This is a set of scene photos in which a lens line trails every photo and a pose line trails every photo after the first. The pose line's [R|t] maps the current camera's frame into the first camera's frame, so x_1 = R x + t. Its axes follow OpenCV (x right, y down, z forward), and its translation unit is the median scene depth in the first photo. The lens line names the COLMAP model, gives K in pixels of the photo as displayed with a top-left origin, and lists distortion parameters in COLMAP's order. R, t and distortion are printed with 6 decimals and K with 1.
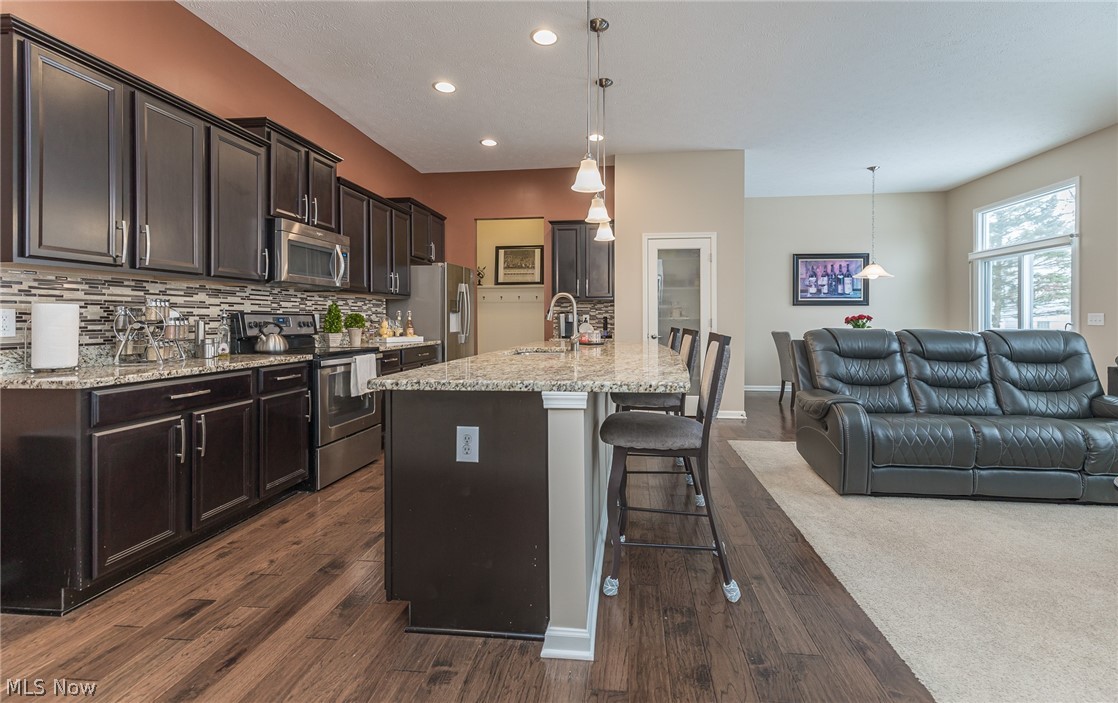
lens RADIAL K [[477.4, 0, 581.0], [0, 477.4, 318.8], [0, 0, 1]] dist [0.010331, -0.001030]
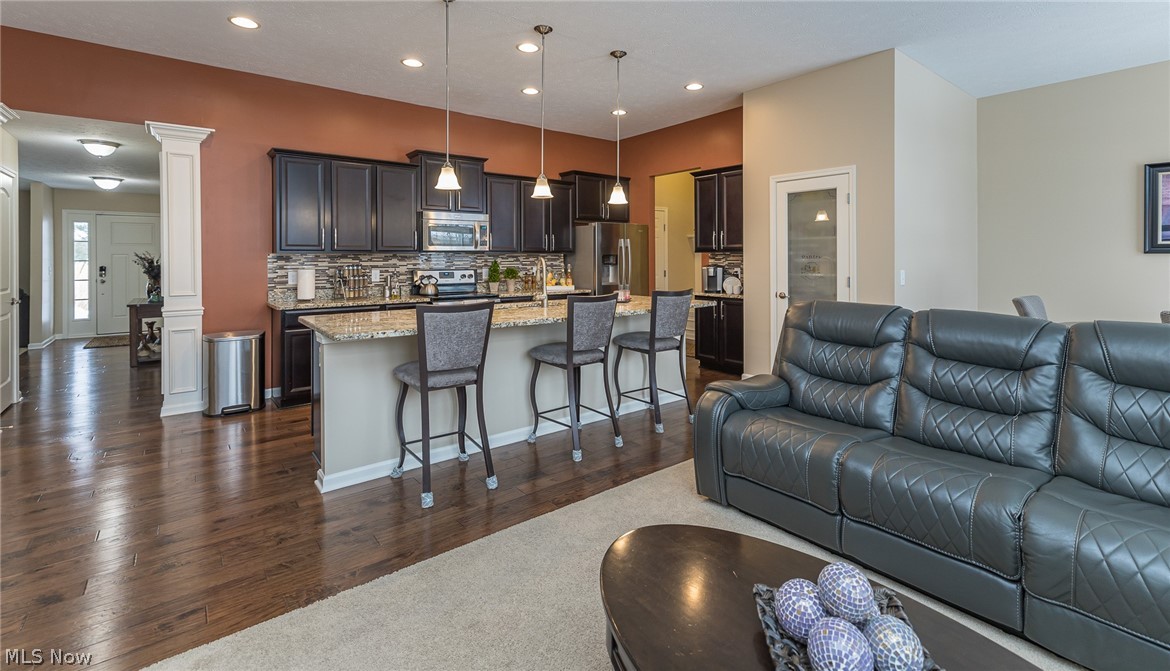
lens RADIAL K [[515.2, 0, 599.4], [0, 515.2, 257.4], [0, 0, 1]] dist [0.011574, 0.000353]
pose [[0.711608, -0.000556, -0.702576, 0.842706], [0.001752, 0.999998, 0.000982, -0.048742], [0.702575, -0.001930, 0.711608, 0.166077]]
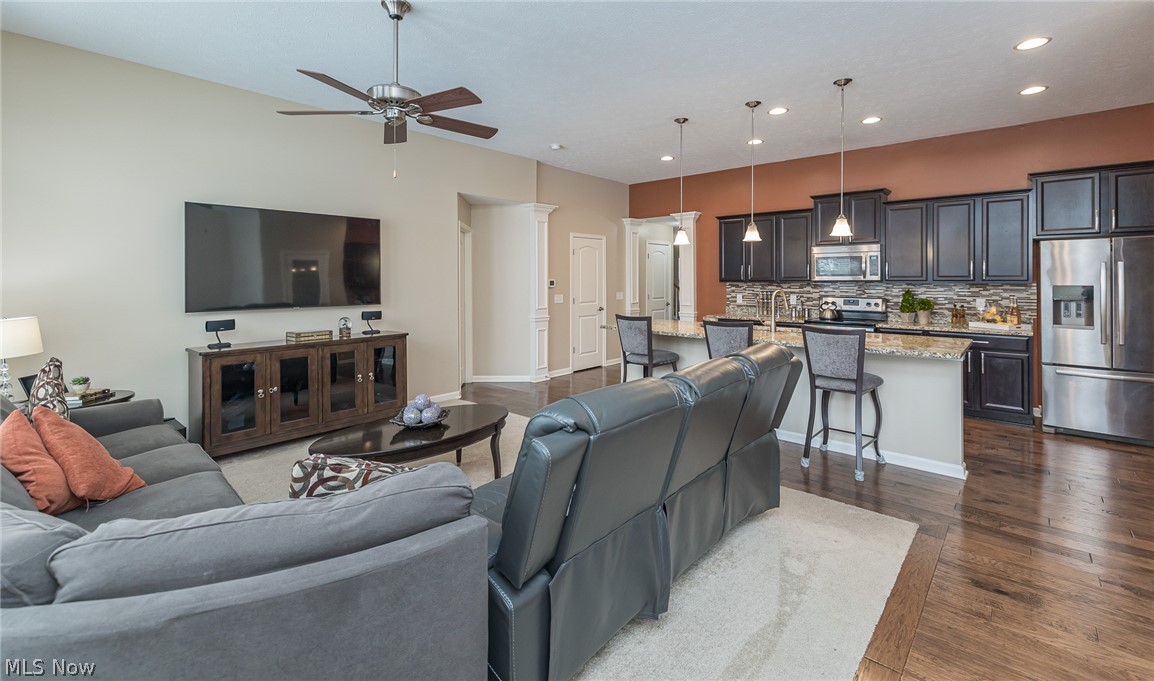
lens RADIAL K [[497.5, 0, 578.5], [0, 497.5, 280.0], [0, 0, 1]] dist [0.000773, 0.000072]
pose [[-0.591793, 0.006061, -0.806067, 1.279080], [0.003851, 0.999982, 0.004692, -0.079762], [0.806080, -0.000327, -0.591806, 1.211860]]
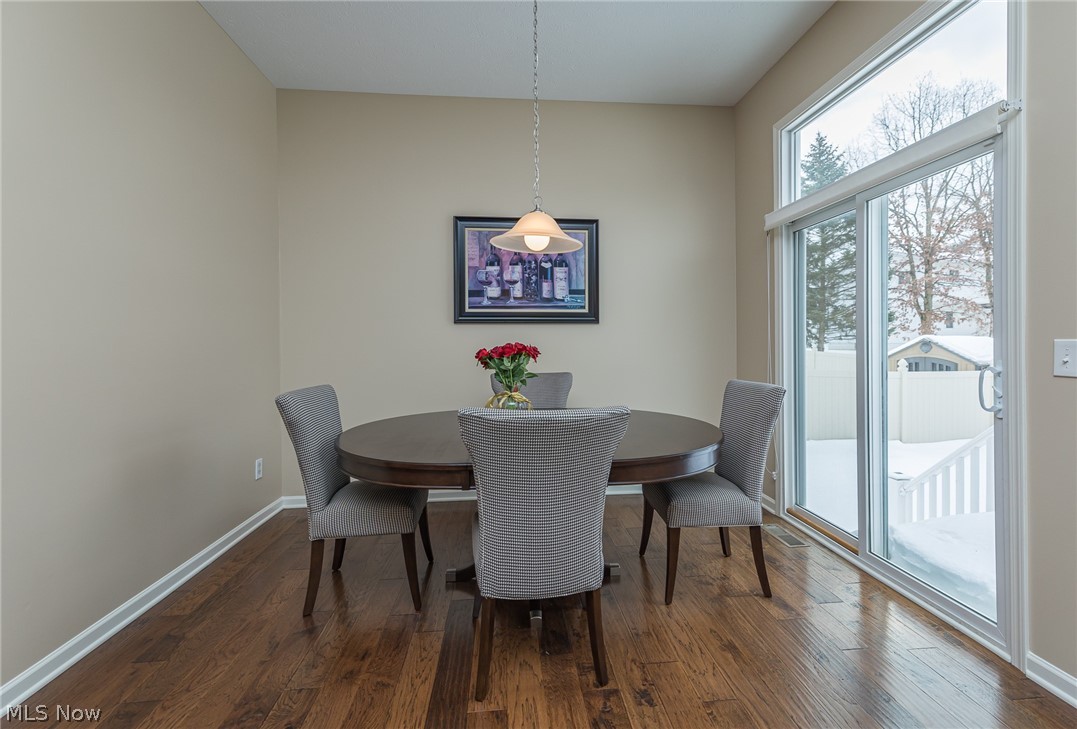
lens RADIAL K [[475.2, 0, 550.7], [0, 475.2, 343.0], [0, 0, 1]] dist [0.012728, 0.000695]
pose [[0.980891, -0.006949, 0.194435, 0.898284], [0.006568, 0.999975, 0.002606, -0.016364], [-0.194449, -0.001279, 0.980912, 1.025756]]
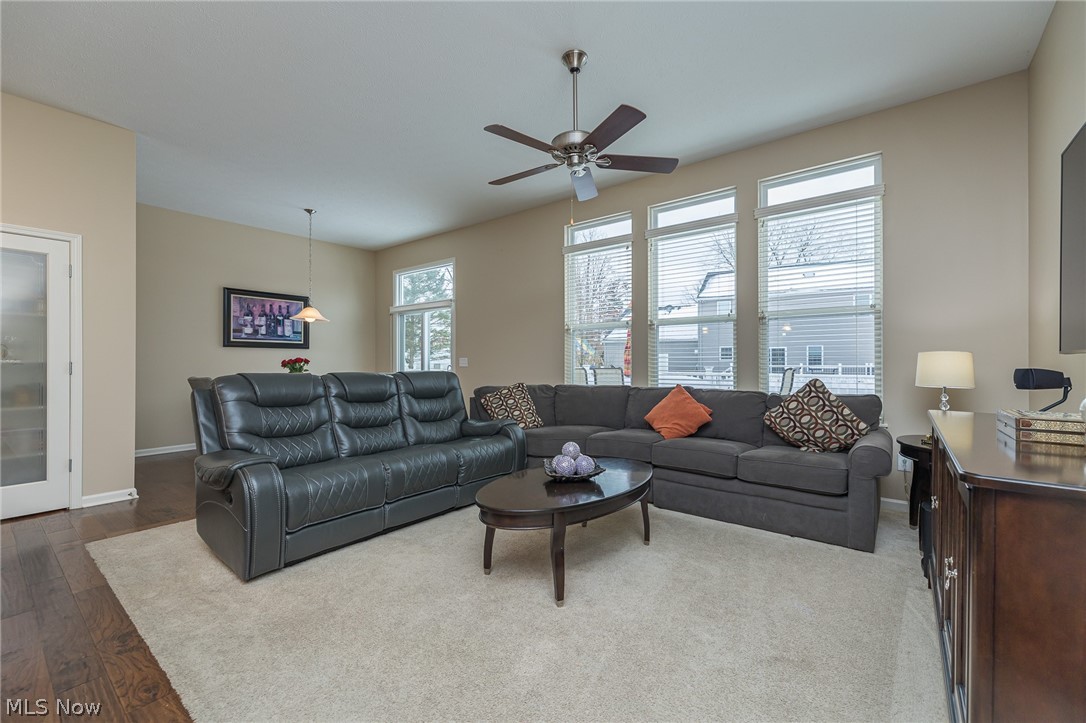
lens RADIAL K [[450.0, 0, 547.6], [0, 450.0, 360.7], [0, 0, 1]] dist [0.006820, 0.000524]
pose [[0.536214, 0.002521, 0.844079, 0.137119], [0.000239, 0.999995, -0.003139, 0.000639], [-0.844082, 0.001885, 0.536210, 0.133472]]
